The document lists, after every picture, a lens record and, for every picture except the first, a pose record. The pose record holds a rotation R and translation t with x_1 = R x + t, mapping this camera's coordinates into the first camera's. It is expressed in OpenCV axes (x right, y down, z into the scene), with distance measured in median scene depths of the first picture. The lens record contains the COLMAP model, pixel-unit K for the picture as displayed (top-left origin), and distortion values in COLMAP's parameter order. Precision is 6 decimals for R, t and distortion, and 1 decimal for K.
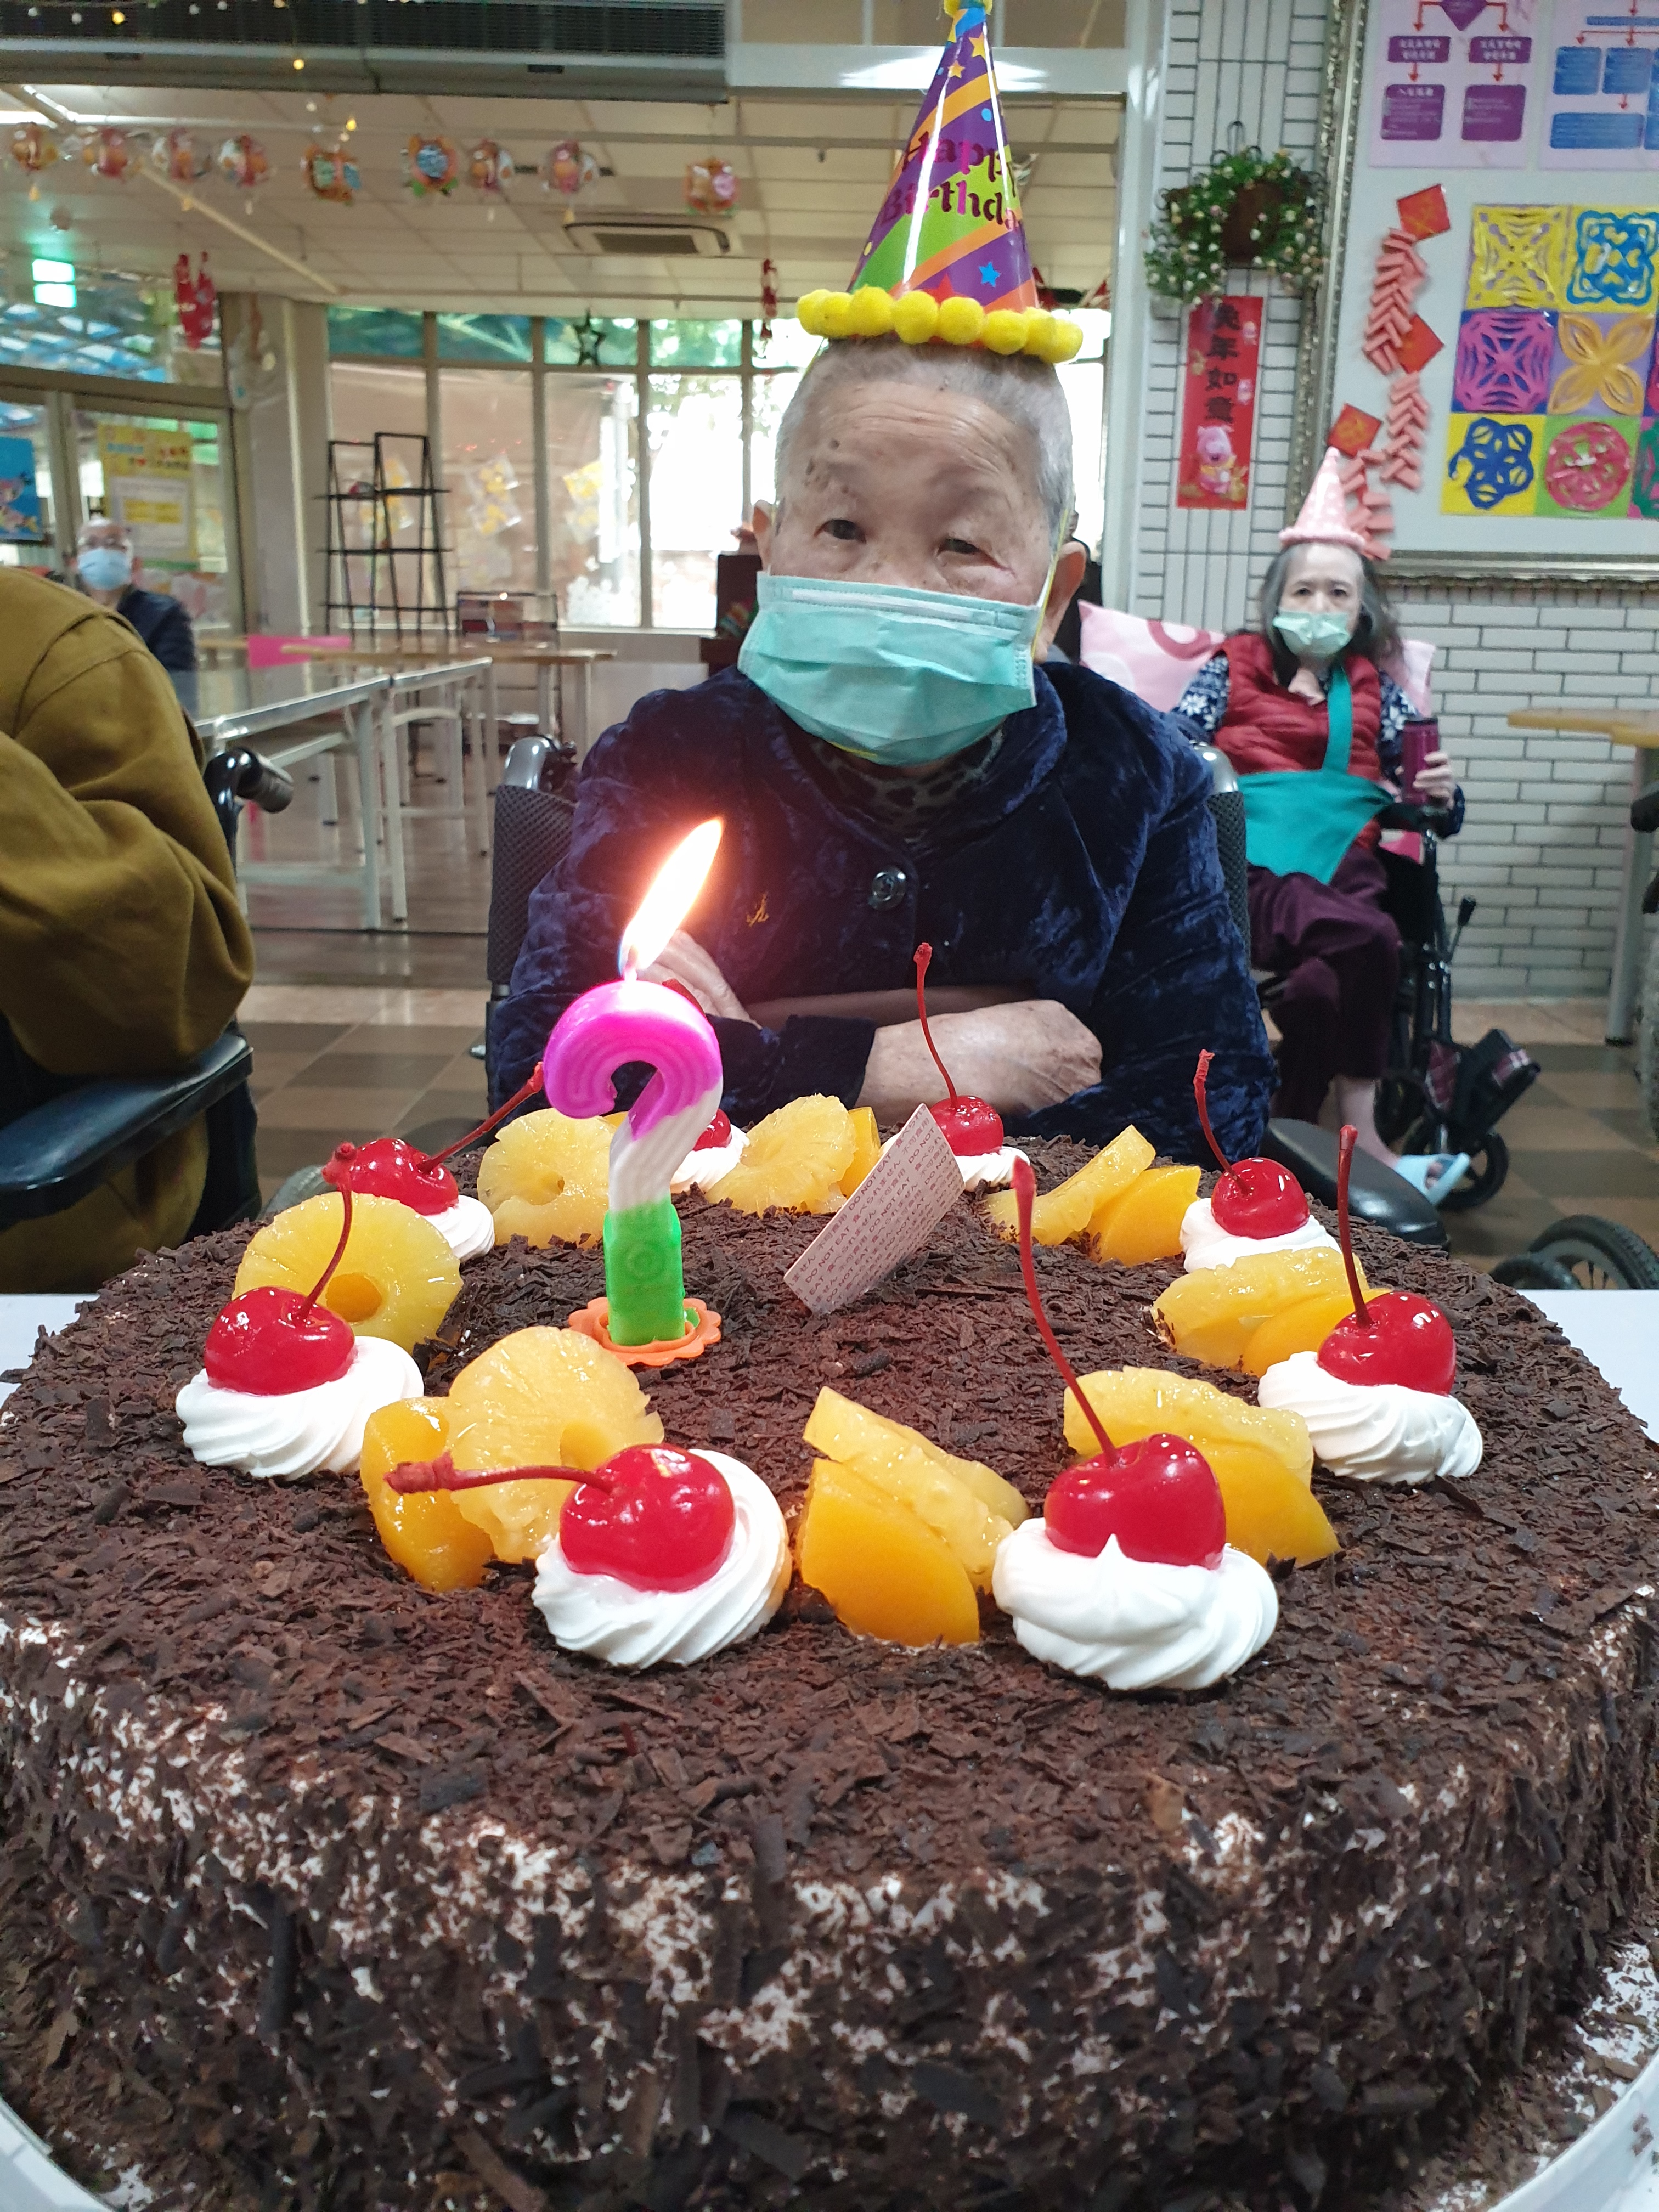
lens RADIAL K [[1739.4, 0, 837.8], [0, 1739.4, 1064.7], [0, 0, 1]] dist [-0.006238, 0.034666]
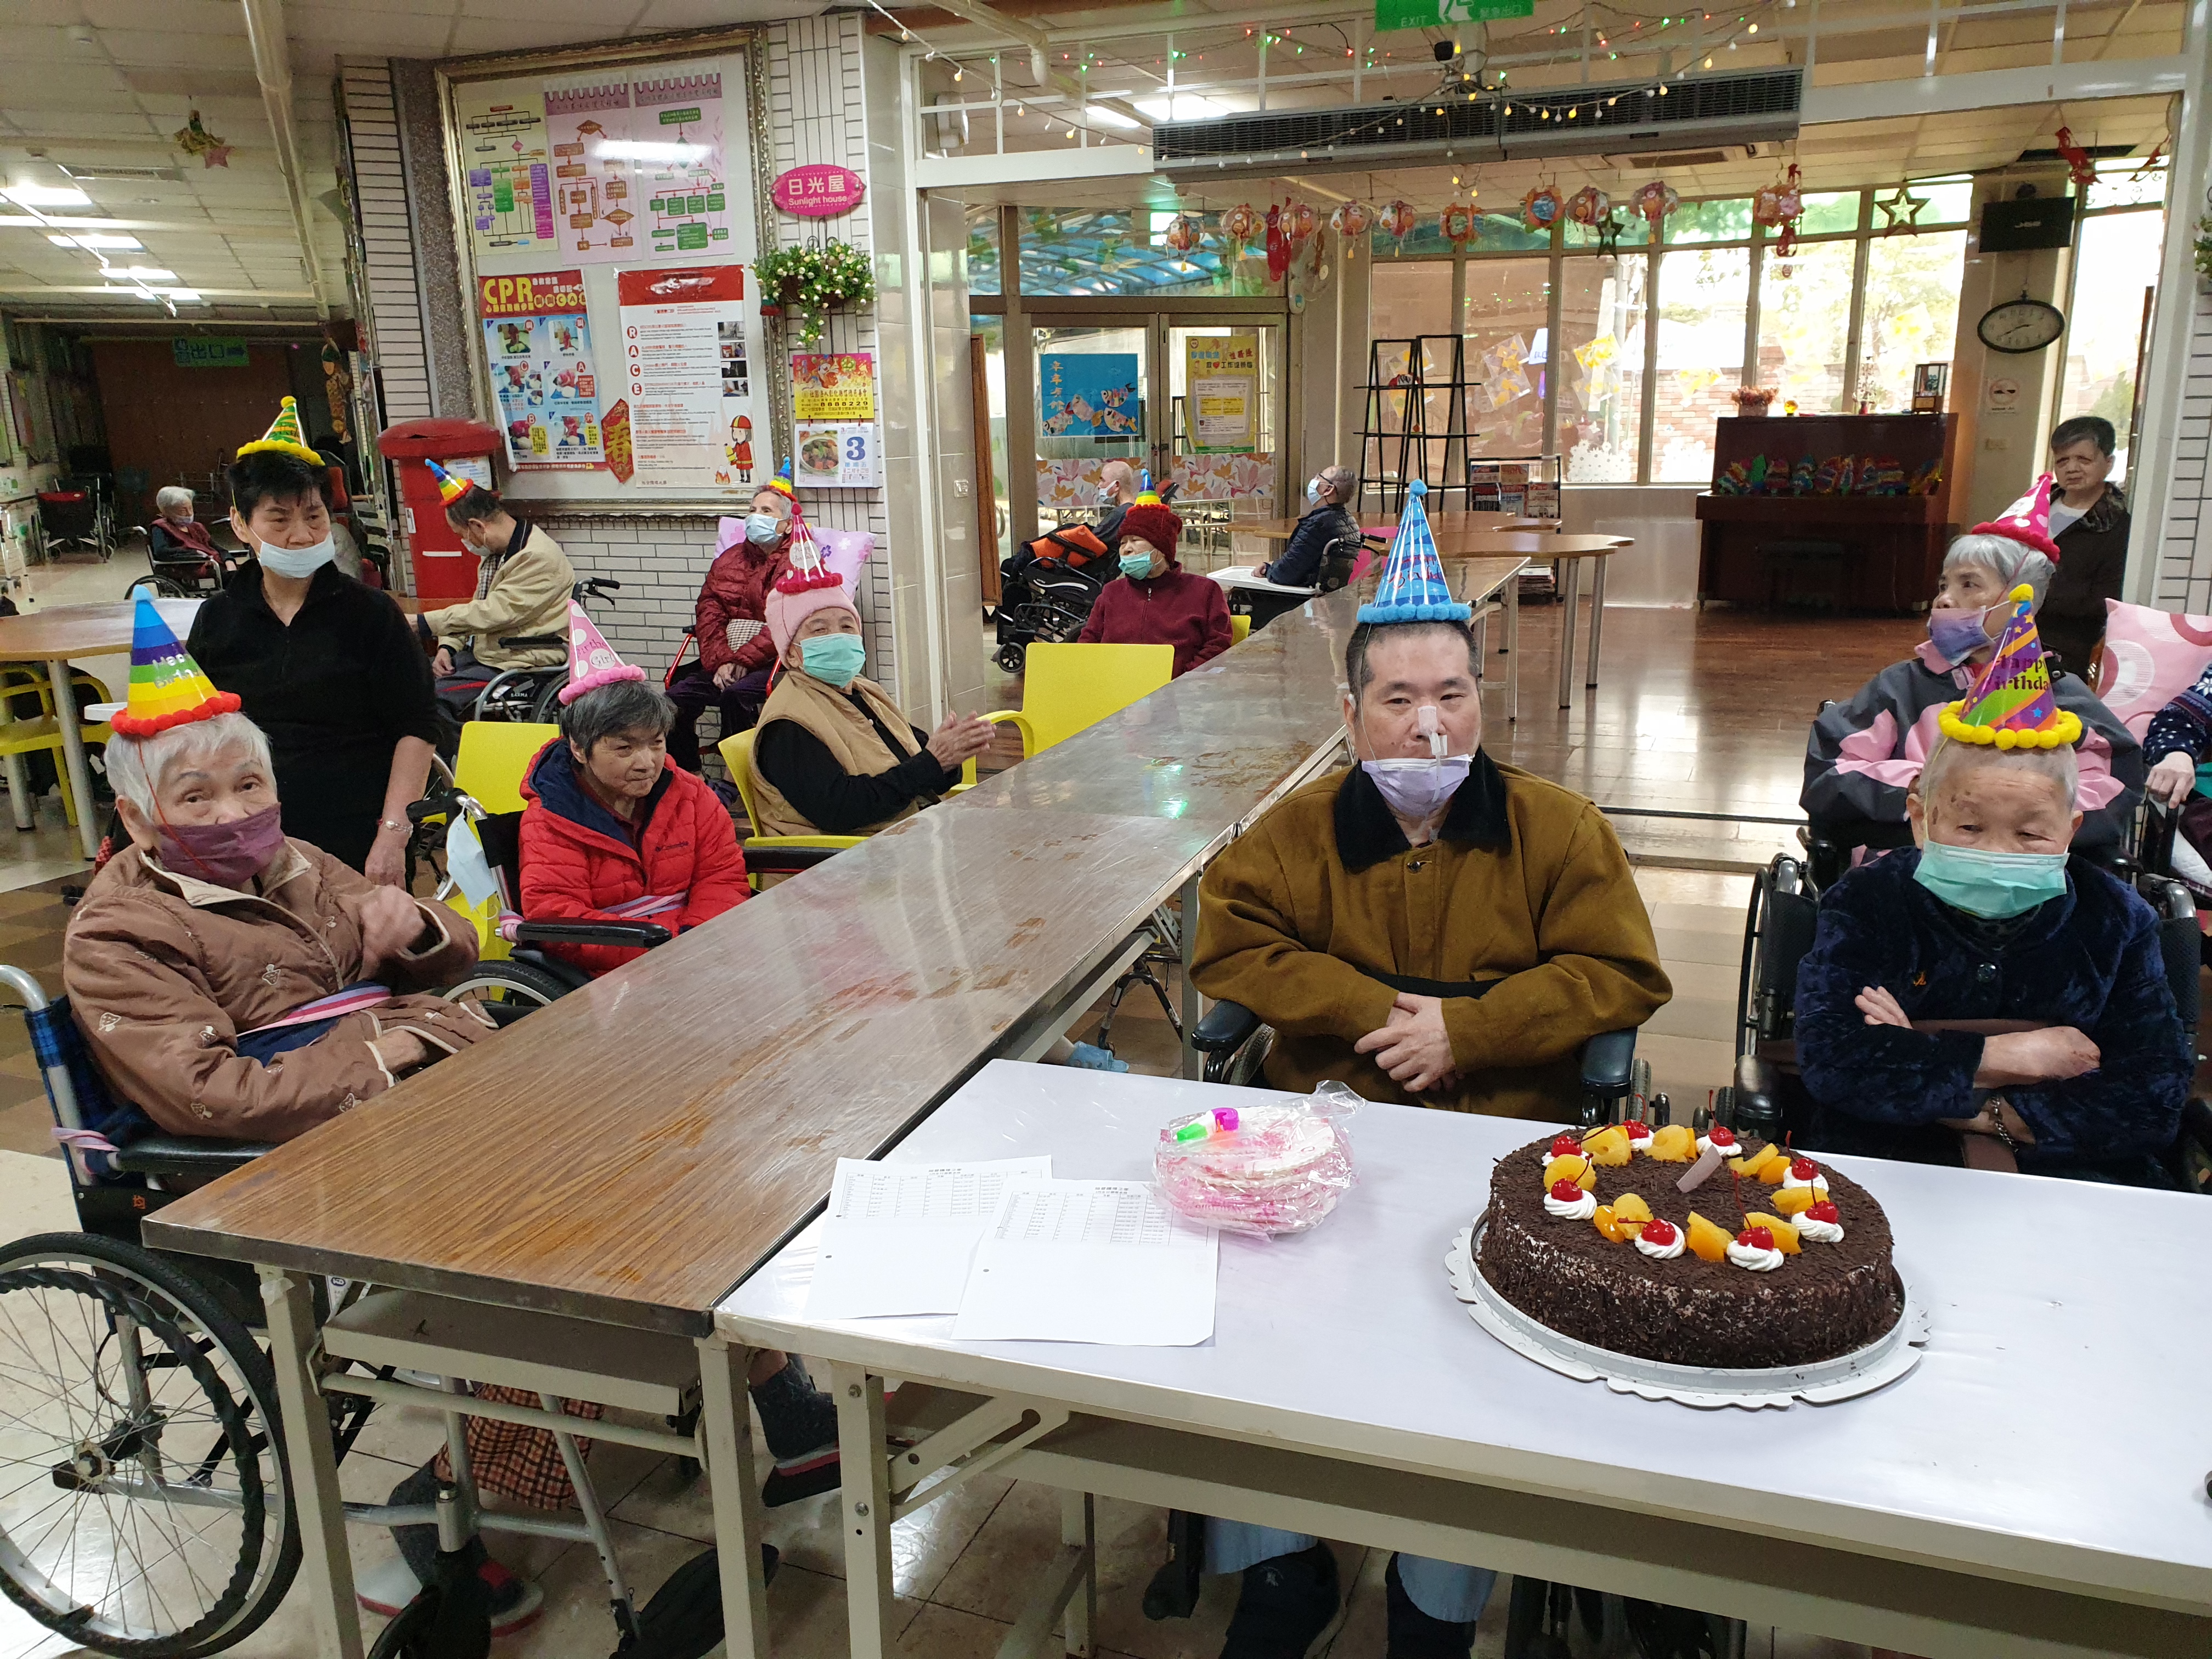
lens RADIAL K [[1737.0, 0, 1106.0], [0, 1737.0, 829.5], [0, 0, 1]] dist [0.021221, 0.000202]
pose [[0.930996, 0.052406, -0.361248, -0.046050], [-0.055632, 0.998450, 0.001471, -0.051203], [0.360765, 0.018727, 0.932469, -0.295793]]
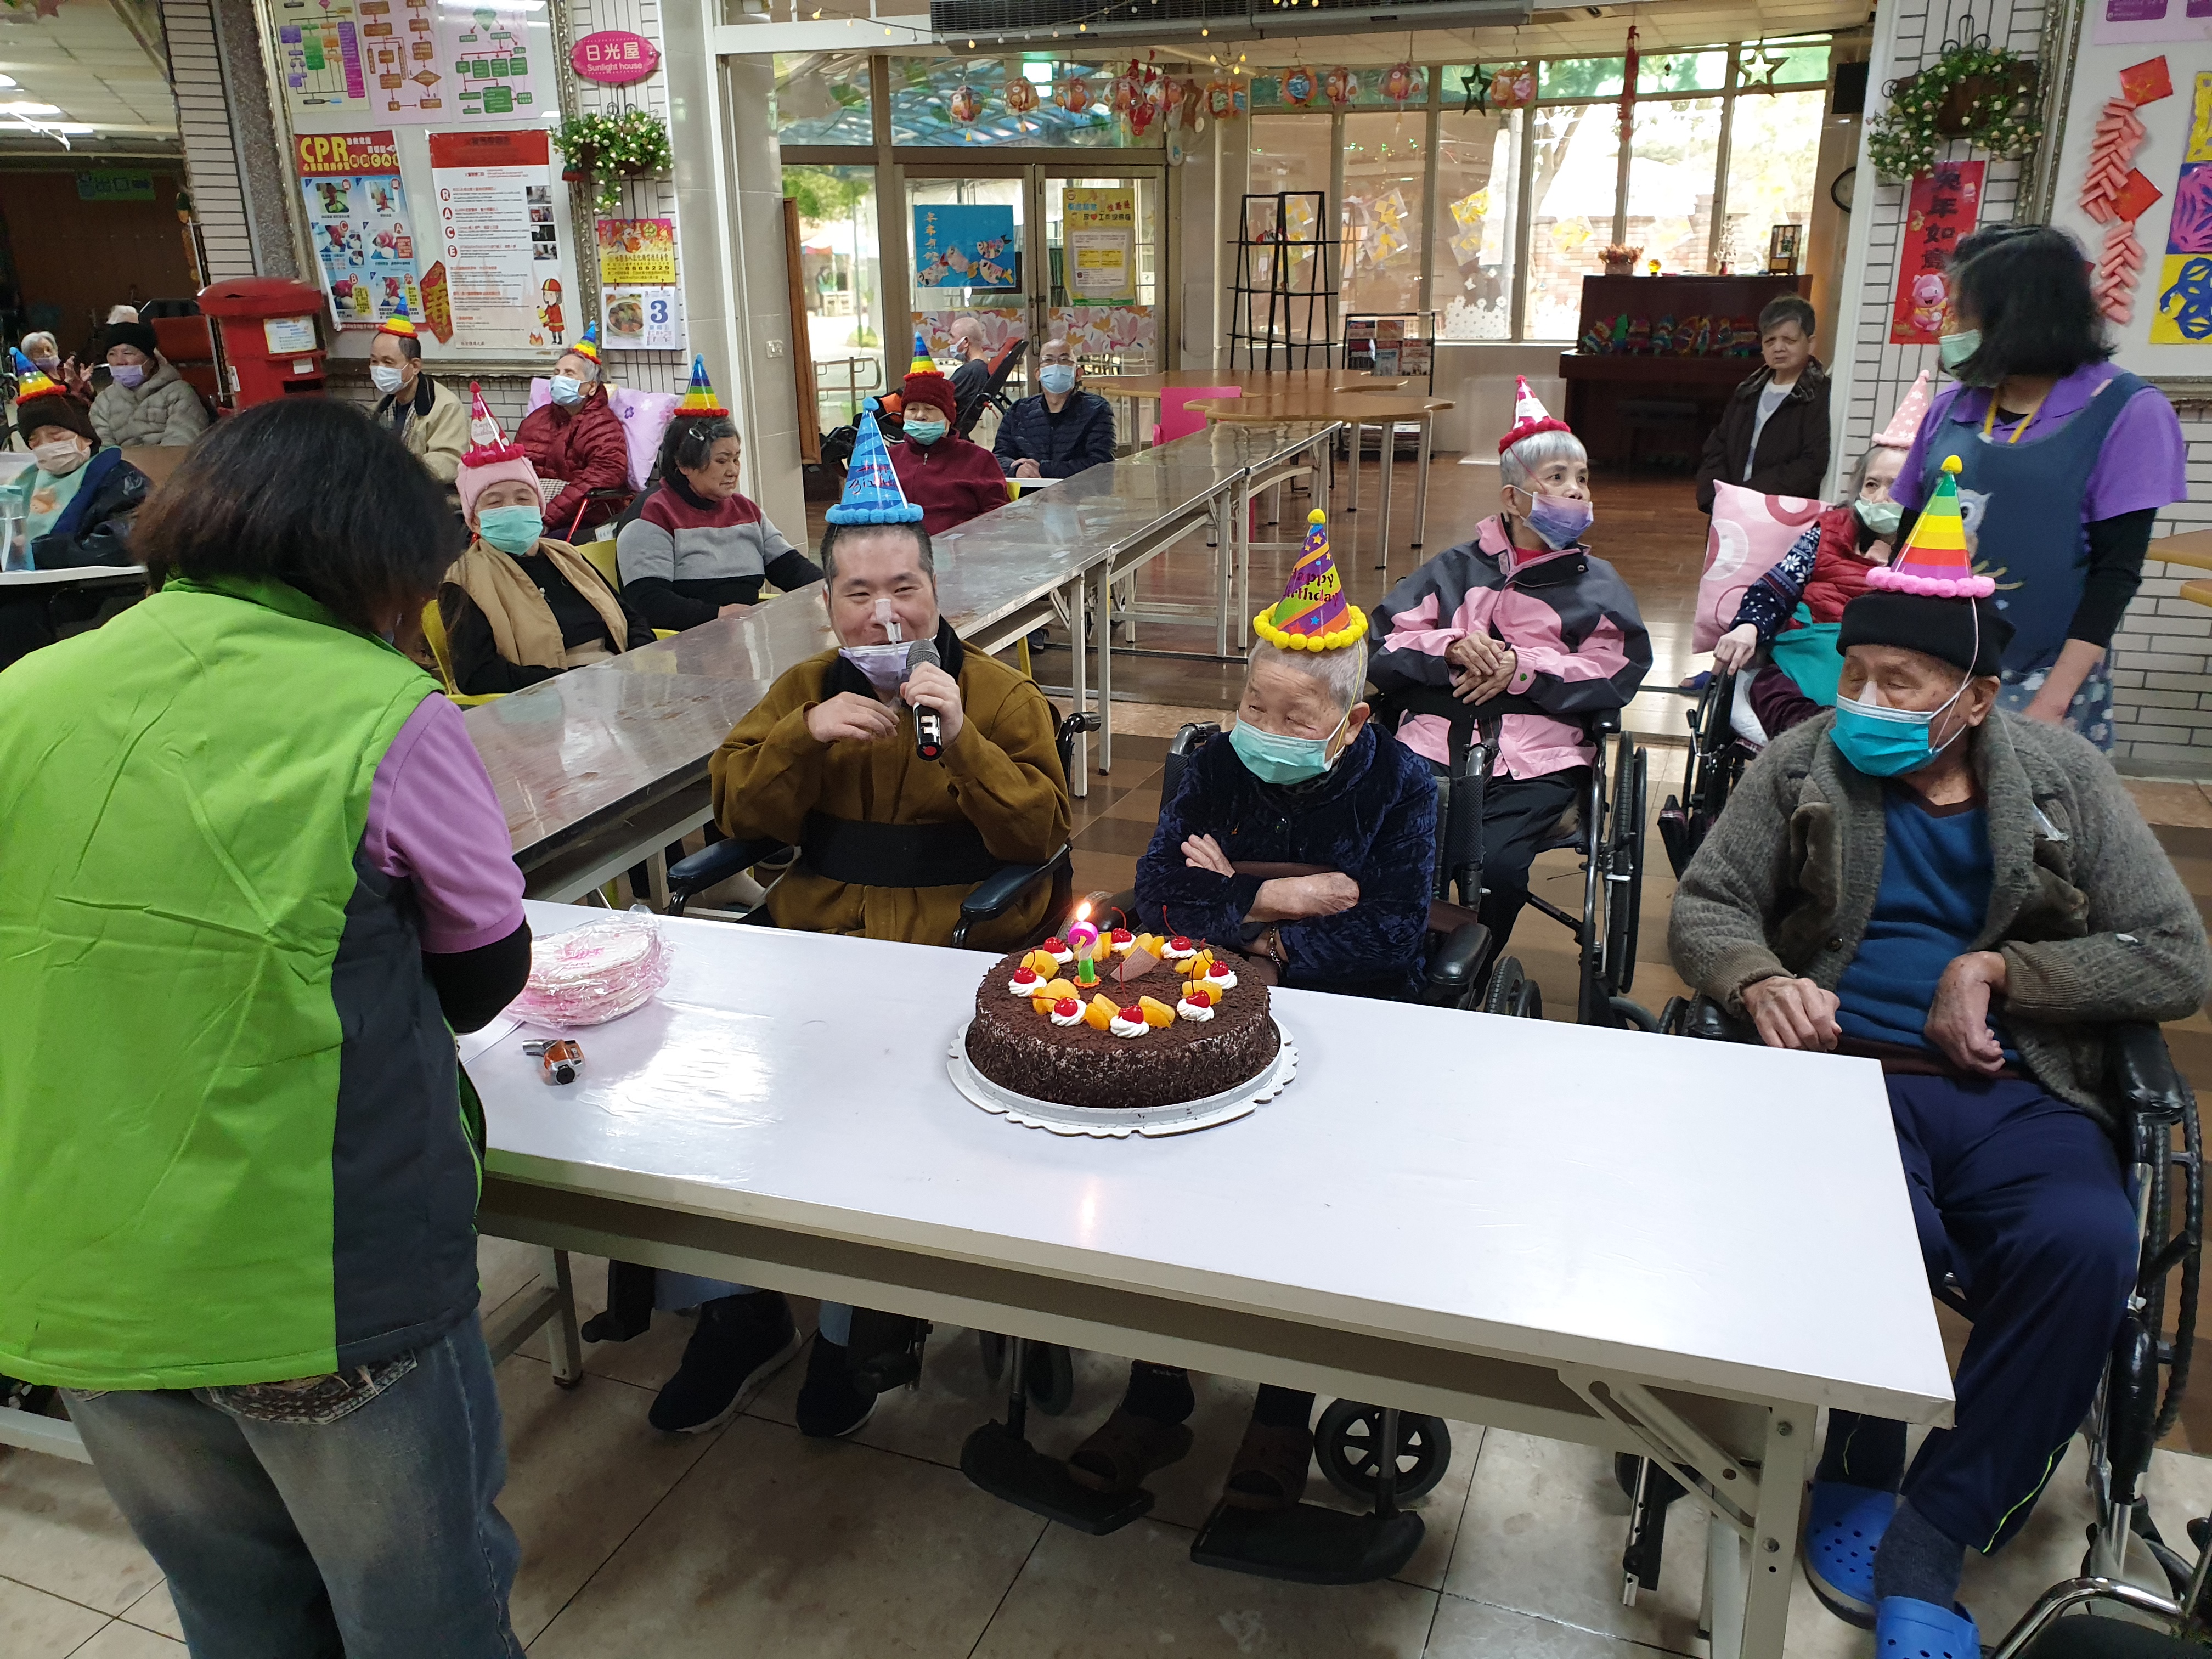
lens RADIAL K [[1770.1, 0, 1117.5], [0, 1770.1, 815.1], [0, 0, 1]] dist [-0.054746, 0.154167]
pose [[0.935149, 0.083877, -0.344181, 0.148332], [-0.060537, 0.995112, 0.078027, -0.064712], [0.349043, -0.052132, 0.935655, -0.333562]]
